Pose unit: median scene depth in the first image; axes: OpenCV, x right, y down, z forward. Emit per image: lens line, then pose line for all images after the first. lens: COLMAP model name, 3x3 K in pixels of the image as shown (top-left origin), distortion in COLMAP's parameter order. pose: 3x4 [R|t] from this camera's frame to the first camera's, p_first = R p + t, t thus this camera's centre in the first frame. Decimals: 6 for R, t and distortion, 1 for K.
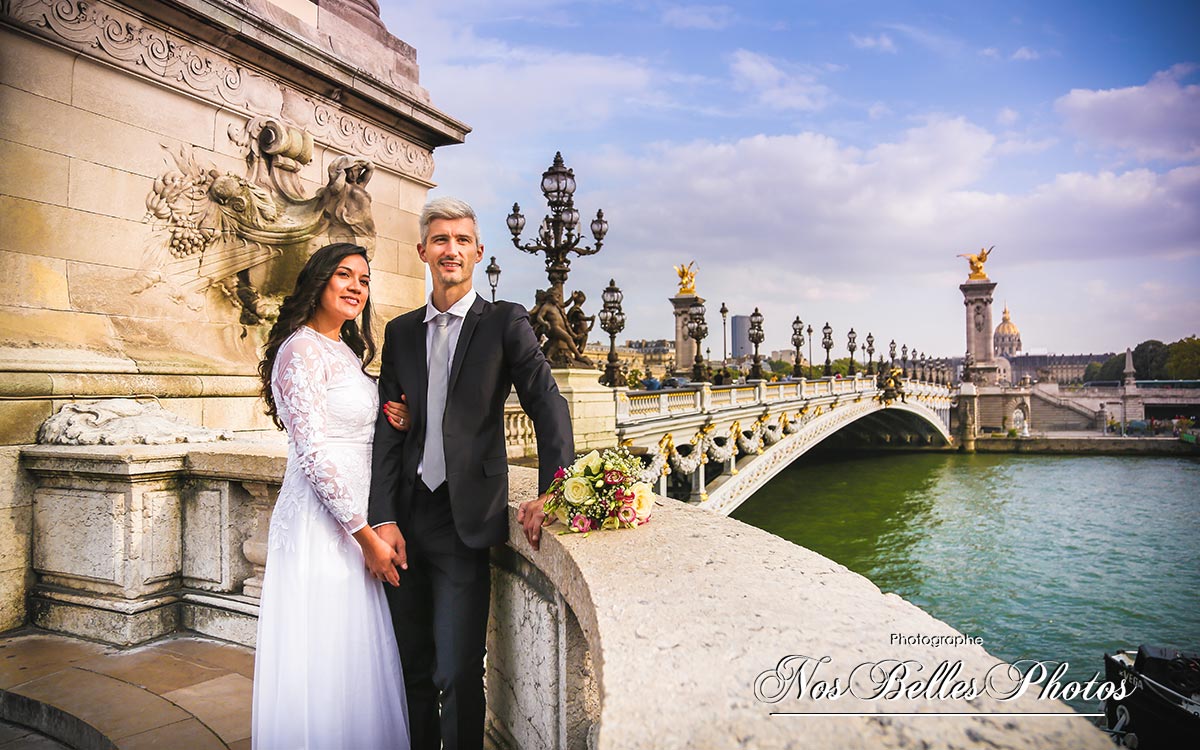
lens RADIAL K [[847.5, 0, 602.2], [0, 847.5, 354.2], [0, 0, 1]] dist [-0.128521, 0.080957]
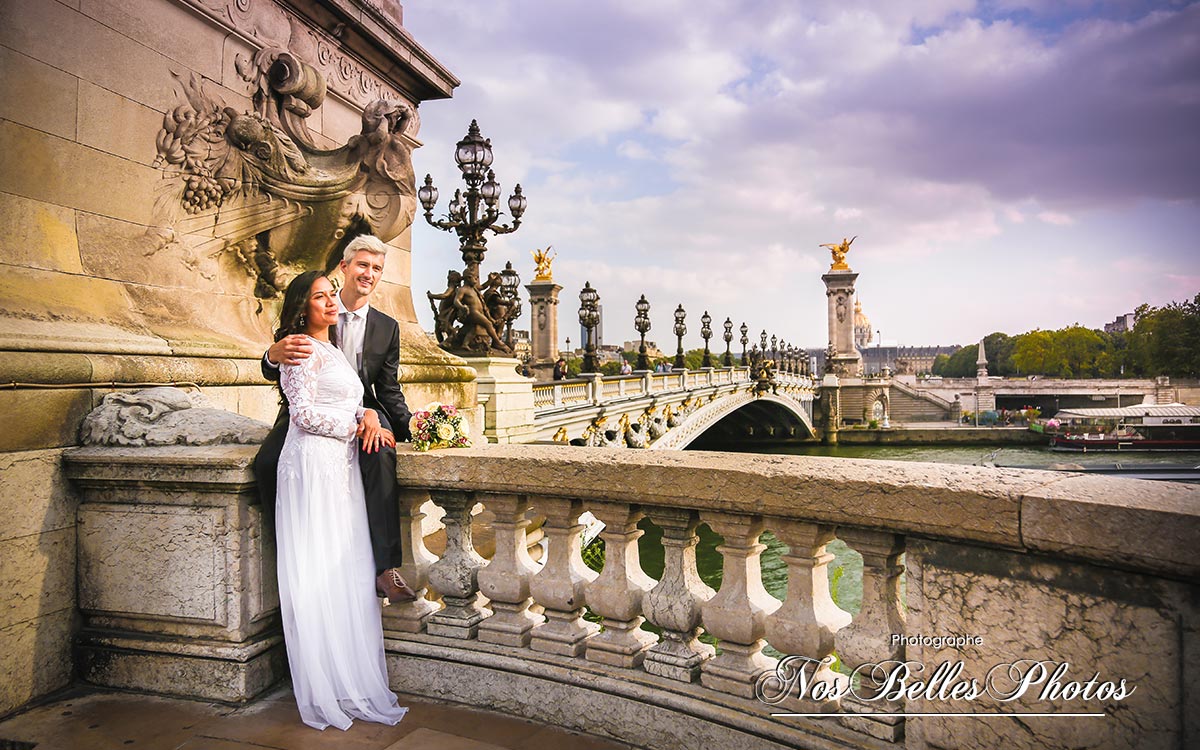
lens RADIAL K [[894.7, 0, 597.3], [0, 894.7, 356.8], [0, 0, 1]] dist [-0.130675, 0.079976]
pose [[0.985355, 0.001331, 0.170509, -0.082962], [-0.003657, 0.999904, 0.013330, 0.003268], [-0.170475, -0.013759, 0.985266, 0.027548]]
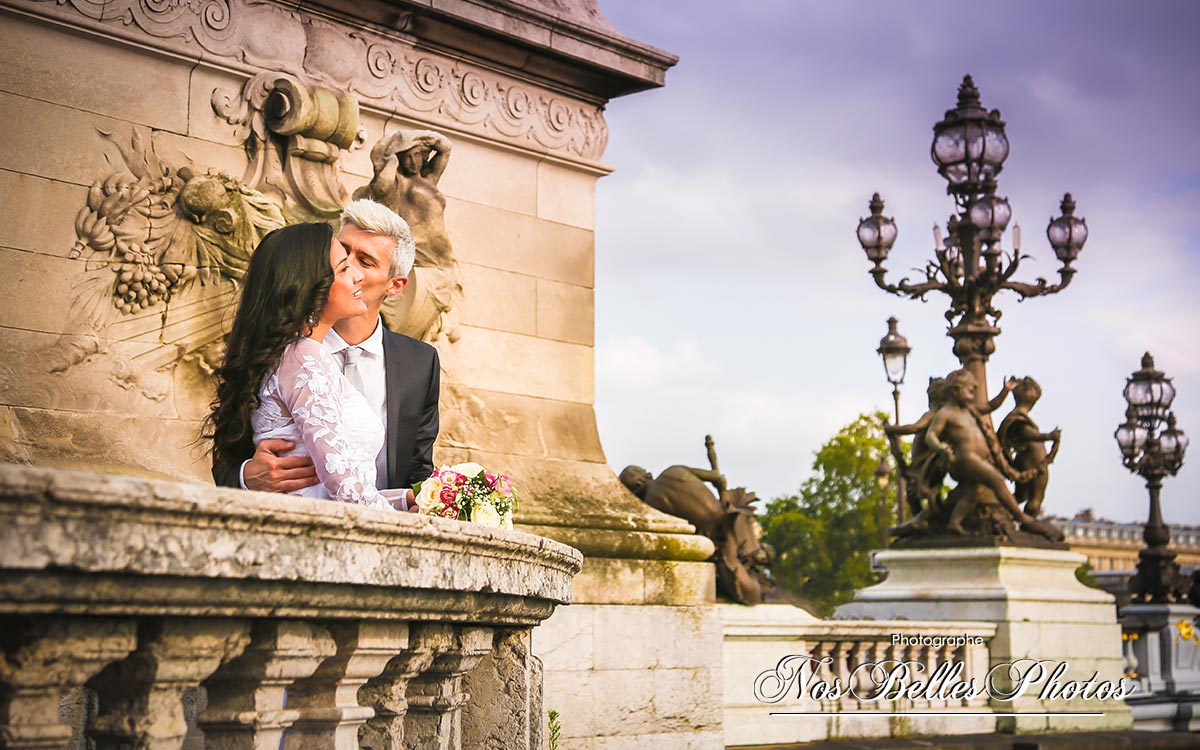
lens RADIAL K [[2000.2, 0, 570.7], [0, 2000.2, 336.8], [0, 0, 1]] dist [0.165872, 0.050066]
pose [[0.948140, -0.045291, -0.314608, 0.081915], [0.010475, 0.993711, -0.111487, 0.021606], [0.317679, 0.102410, 0.942652, -0.093362]]
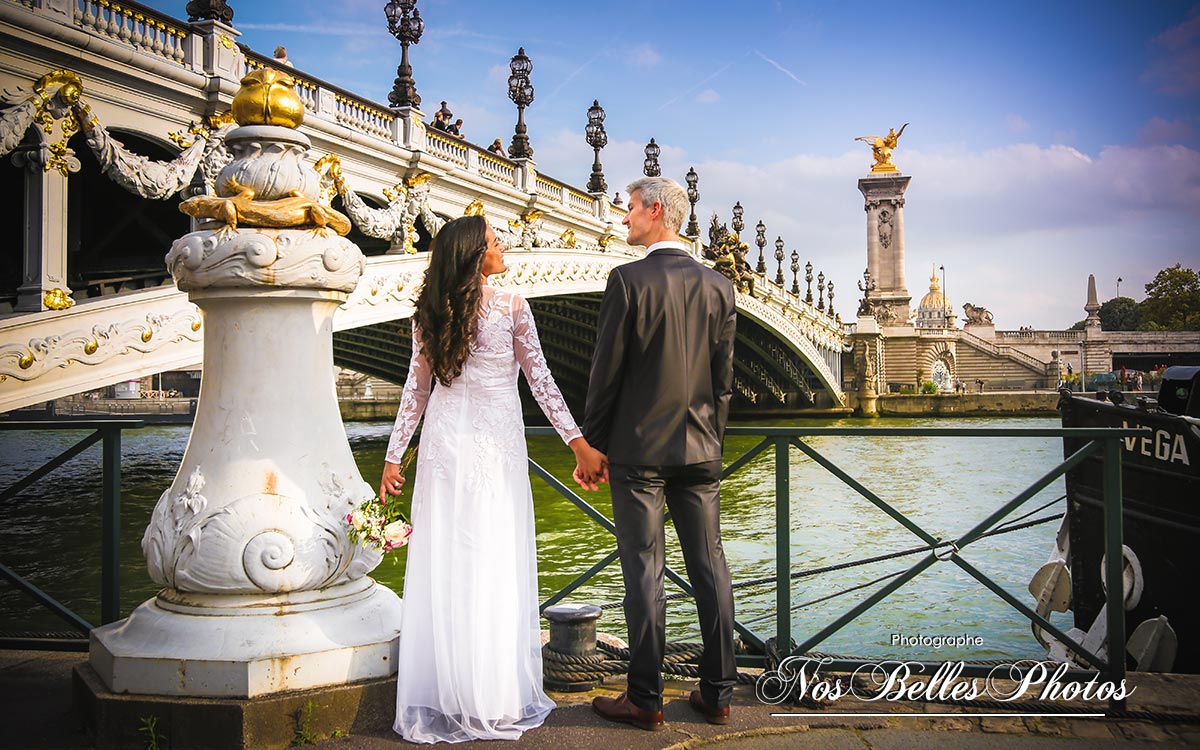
lens RADIAL K [[1144.1, 0, 609.7], [0, 1144.1, 348.7], [0, 0, 1]] dist [-0.030099, 0.106854]
pose [[0.984459, 0.004657, 0.175555, 0.382738], [-0.005545, 0.999974, 0.004572, 0.355265], [-0.175529, -0.005474, 0.984459, 0.608855]]
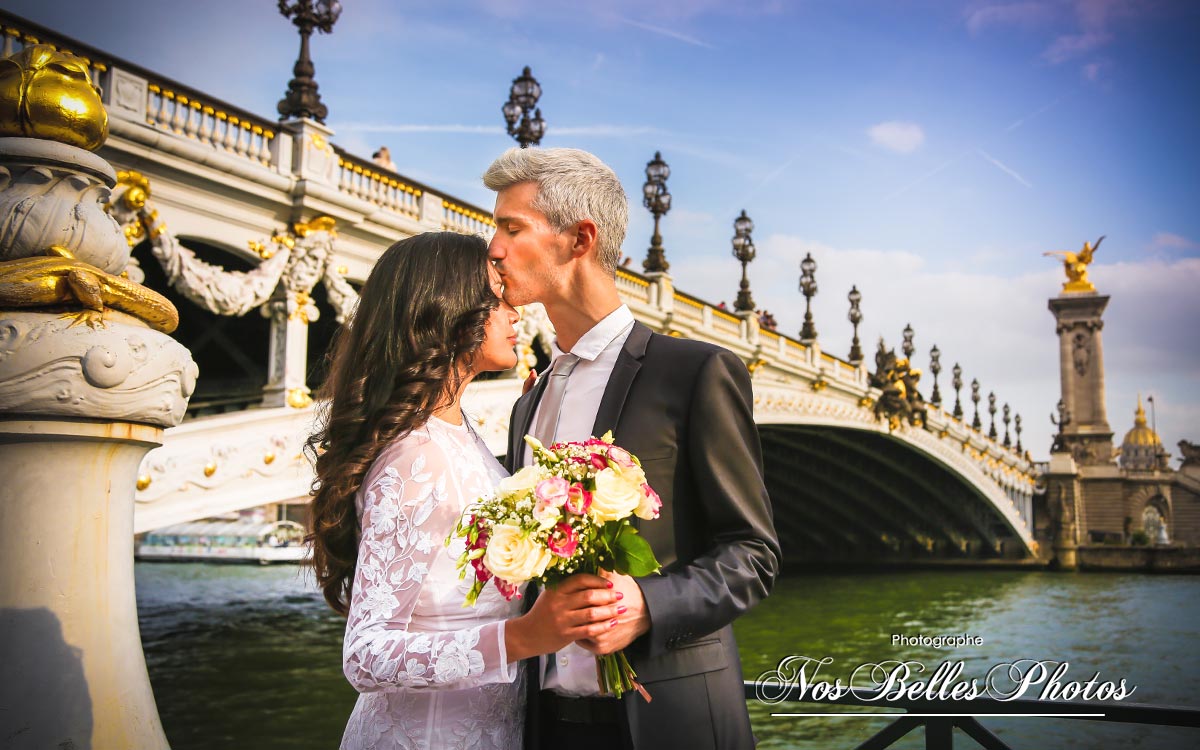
lens RADIAL K [[1233.4, 0, 615.0], [0, 1233.4, 354.0], [0, 0, 1]] dist [0.013391, 0.025201]
pose [[0.998412, 0.024307, 0.050815, 0.416283], [-0.019181, 0.994898, -0.099045, 0.350187], [-0.052963, 0.097913, 0.993785, 0.699535]]
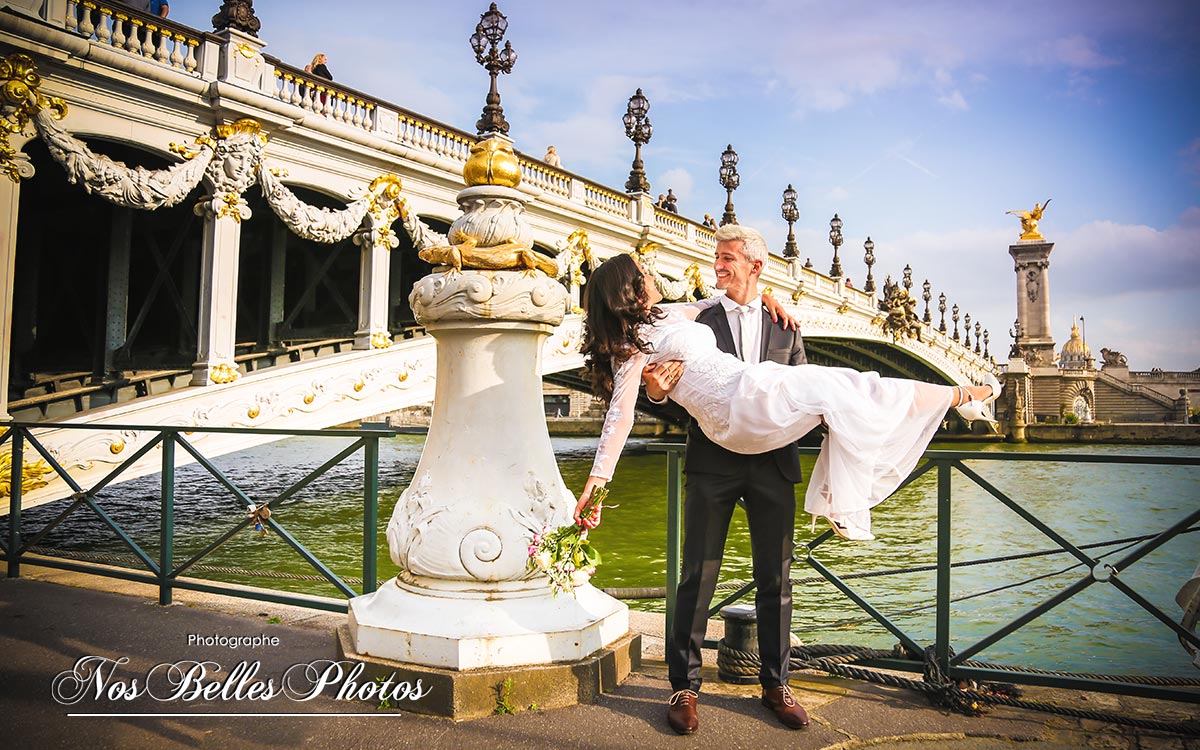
lens RADIAL K [[894.7, 0, 597.3], [0, 894.7, 356.8], [0, 0, 1]] dist [-0.130675, 0.079976]
pose [[0.998586, 0.015129, -0.050970, 0.391928], [-0.016258, 0.999630, -0.021817, 0.357042], [0.050621, 0.022615, 0.998462, 0.636070]]
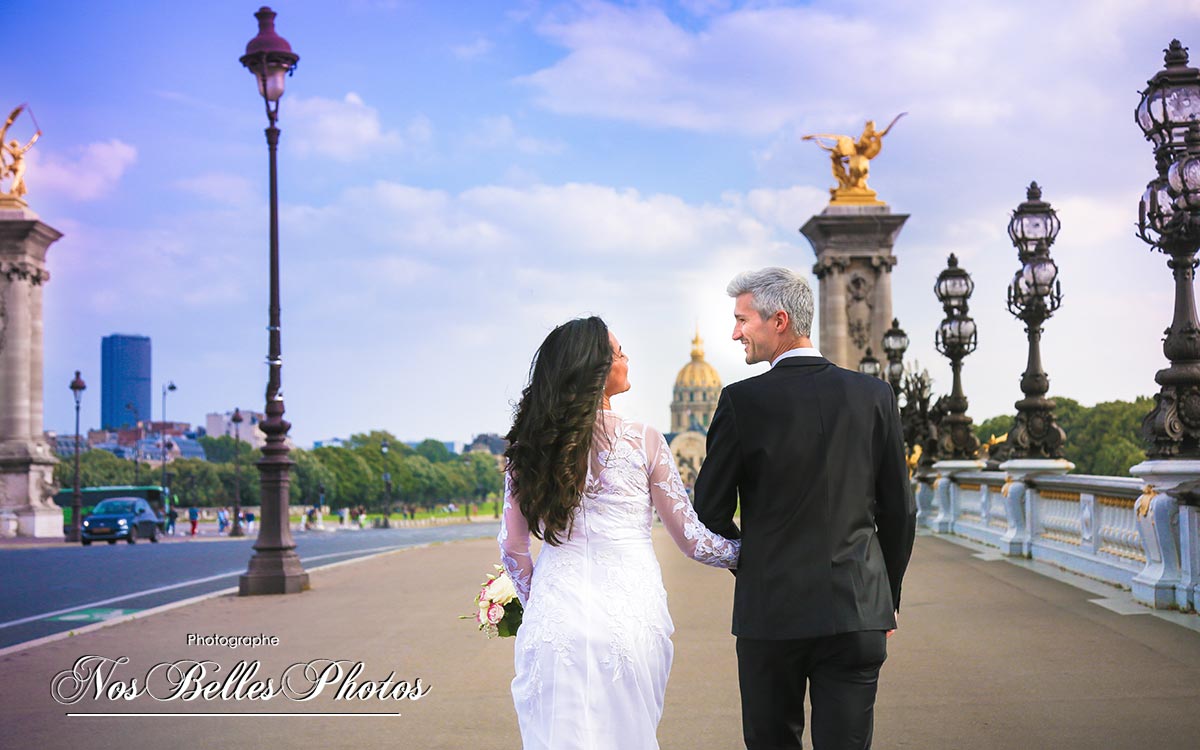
lens RADIAL K [[1777.5, 0, 600.0], [0, 1777.5, 375.0], [0, 0, 1]] dist [0.232758, 0.075719]
pose [[0.912676, 0.021720, 0.408107, 0.209078], [-0.010329, 0.999494, -0.030095, 0.060490], [-0.408554, 0.023251, 0.912438, 2.153618]]
